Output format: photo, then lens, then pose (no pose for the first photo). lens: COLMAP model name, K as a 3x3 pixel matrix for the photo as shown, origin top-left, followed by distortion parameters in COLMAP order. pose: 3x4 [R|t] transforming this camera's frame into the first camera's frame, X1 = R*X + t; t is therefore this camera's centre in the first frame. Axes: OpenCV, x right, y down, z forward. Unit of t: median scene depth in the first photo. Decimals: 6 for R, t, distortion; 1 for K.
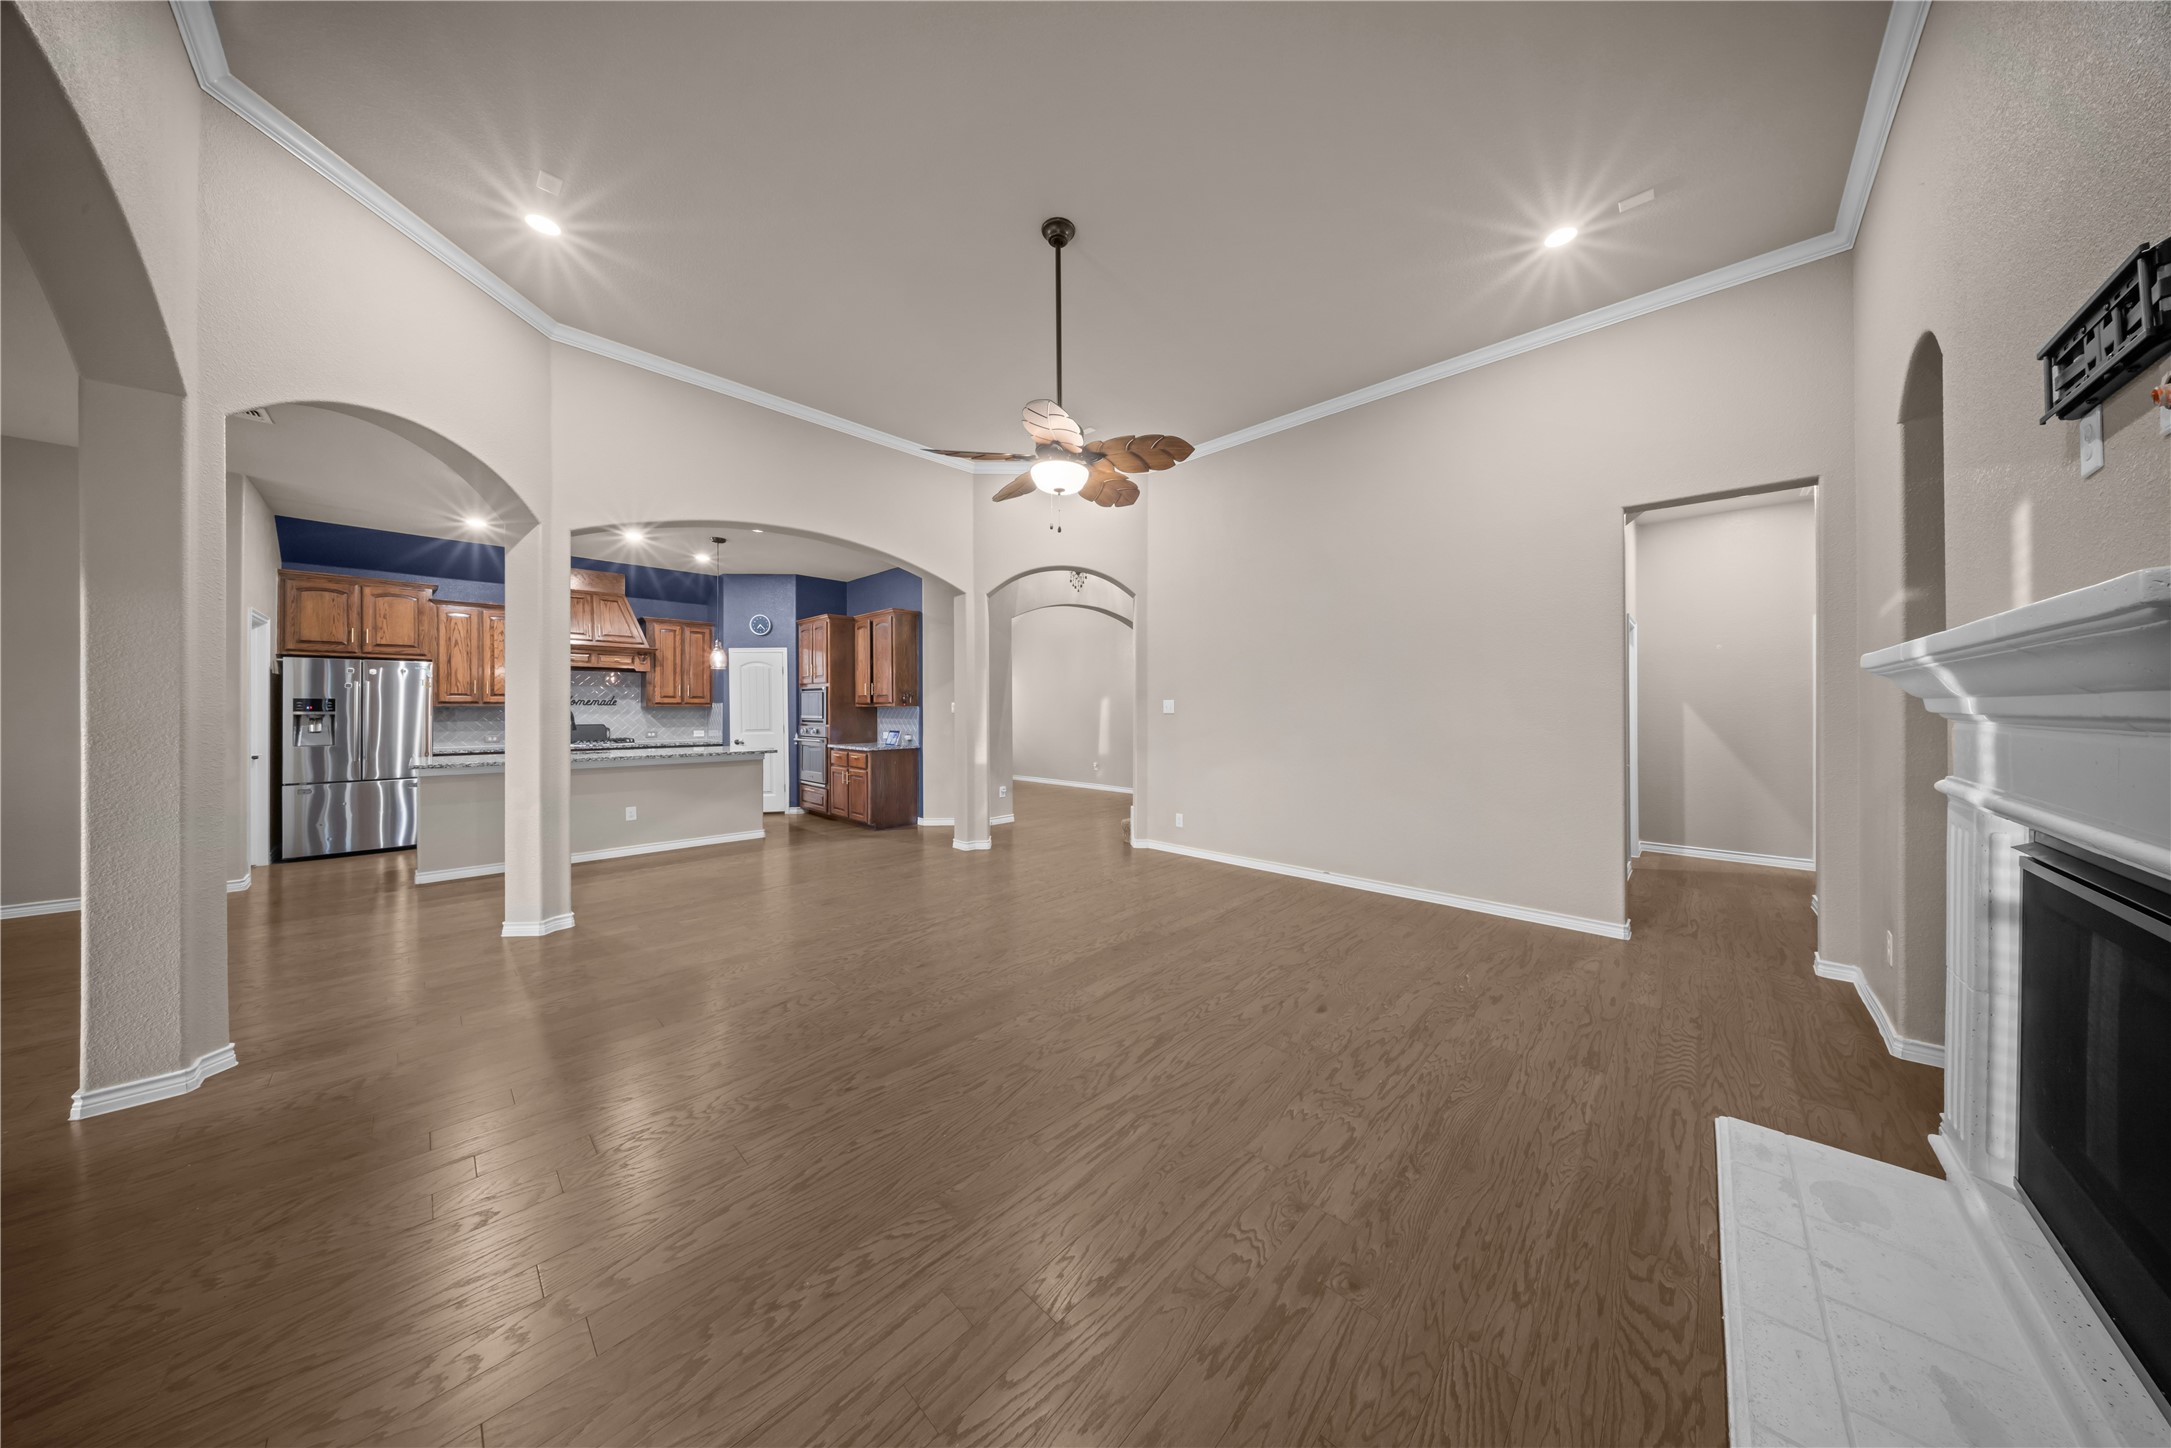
lens RADIAL K [[639.4, 0, 1088.0], [0, 639.4, 707.5], [0, 0, 1]] dist [-0.001873, -0.000532]
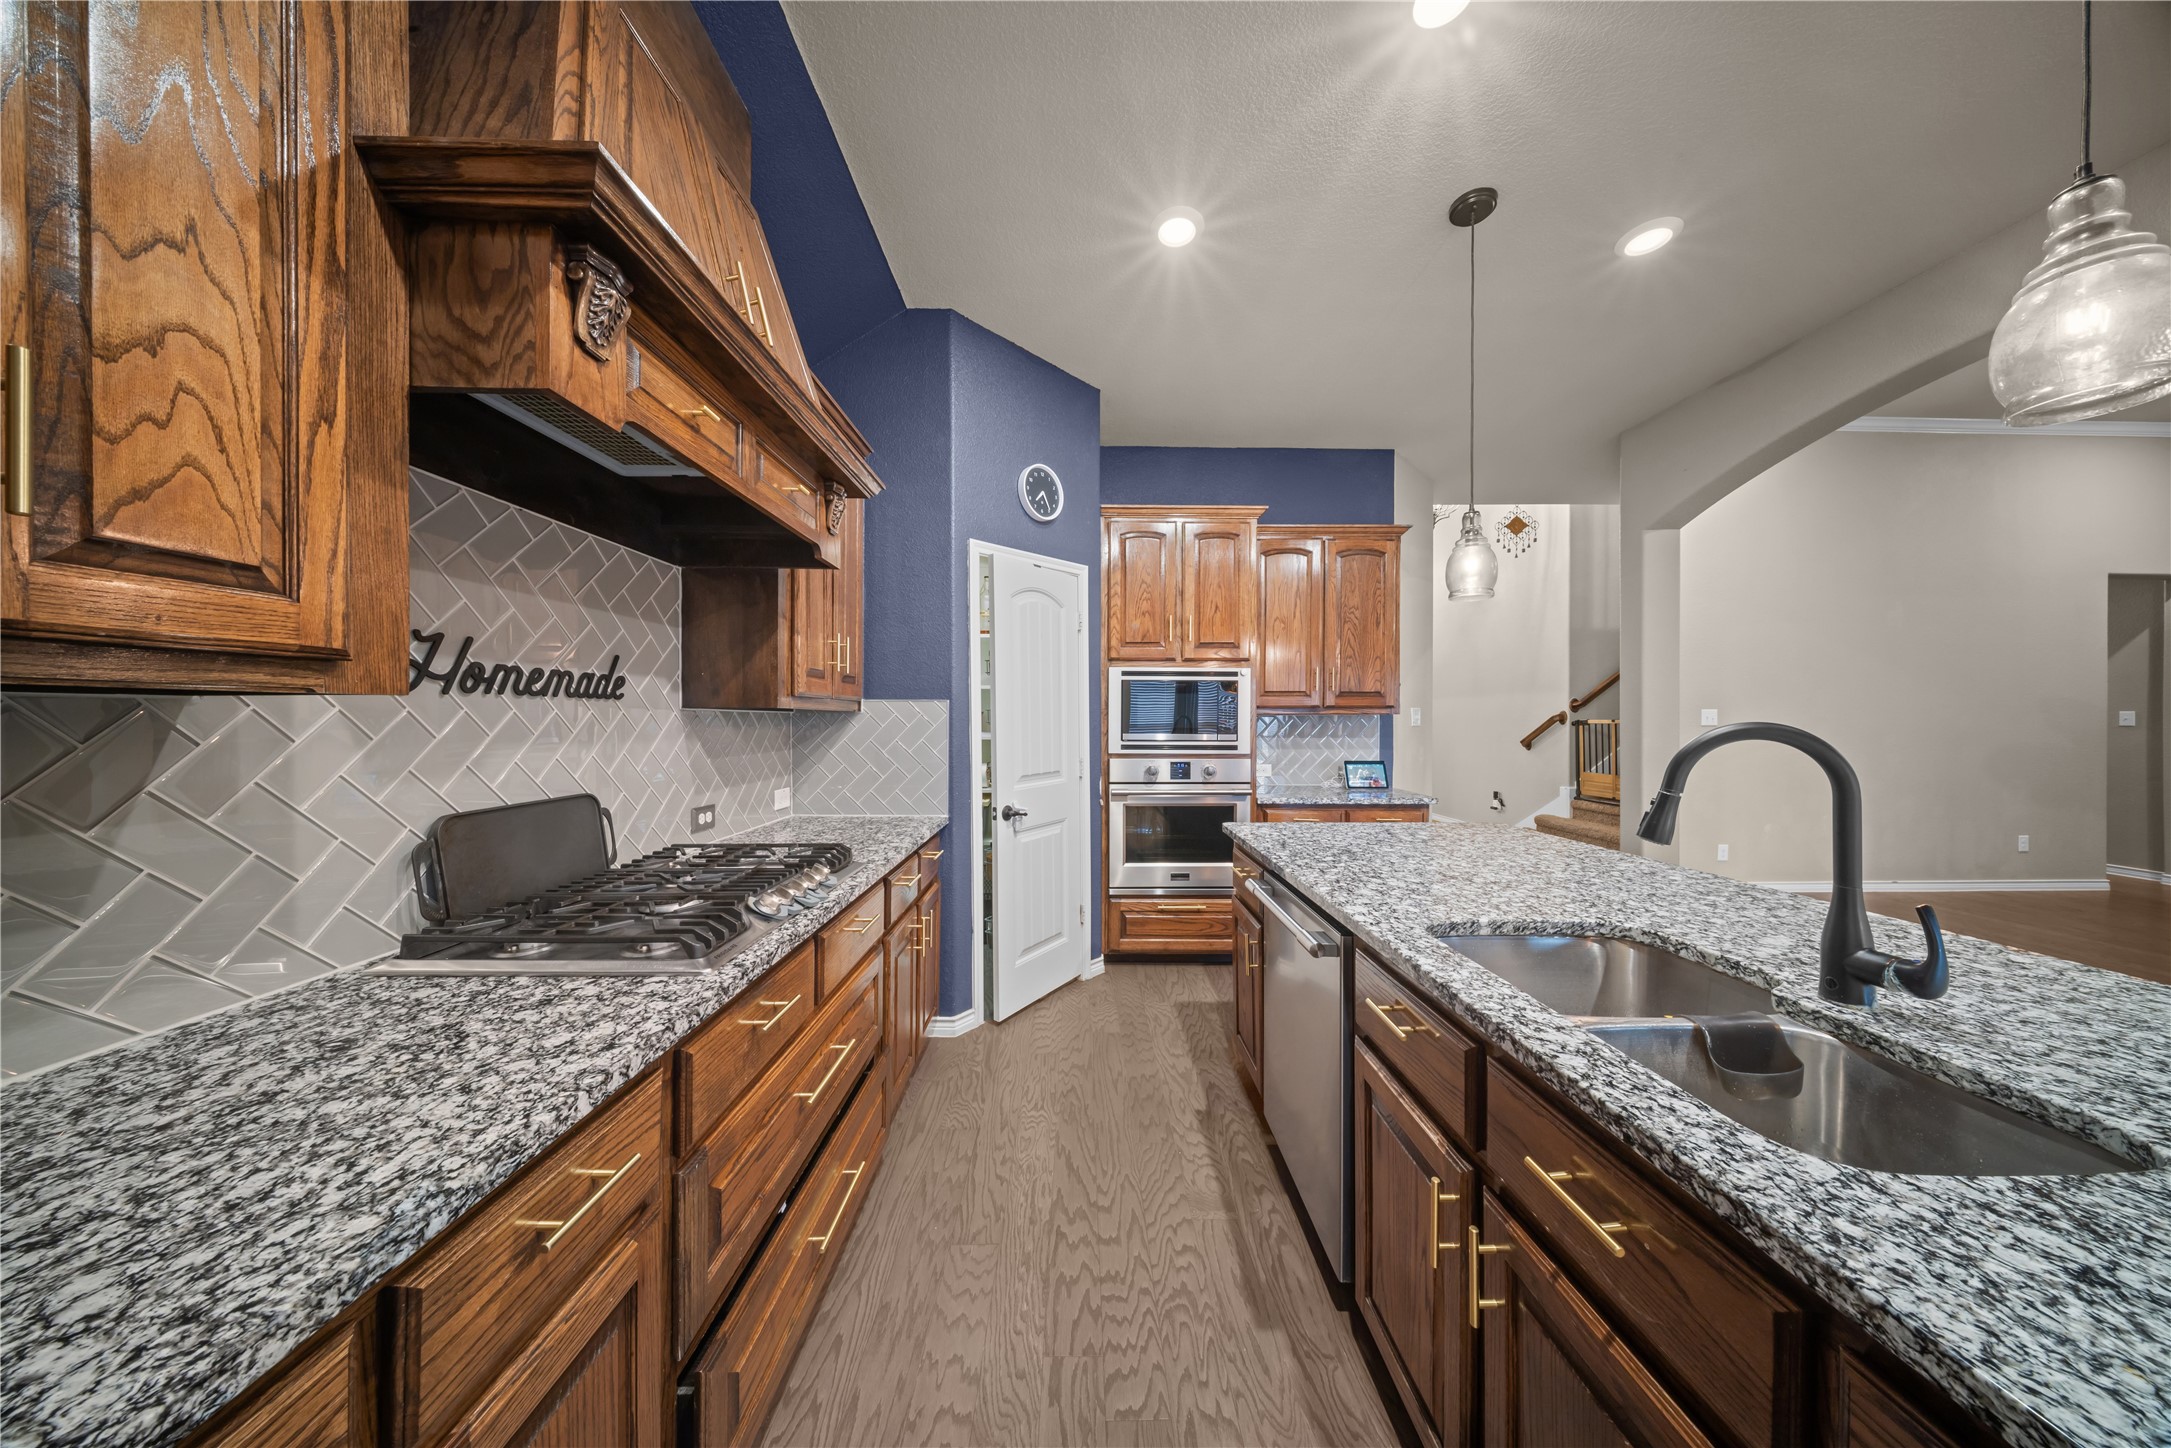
lens RADIAL K [[639.4, 0, 1094.6], [0, 639.4, 722.6], [0, 0, 1]] dist [-0.001873, -0.000532]
pose [[0.705120, 0.000400, 0.709088, -1.118859], [-0.006104, 0.999966, 0.005506, 0.003017], [-0.709062, -0.008211, 0.705099, 1.058640]]
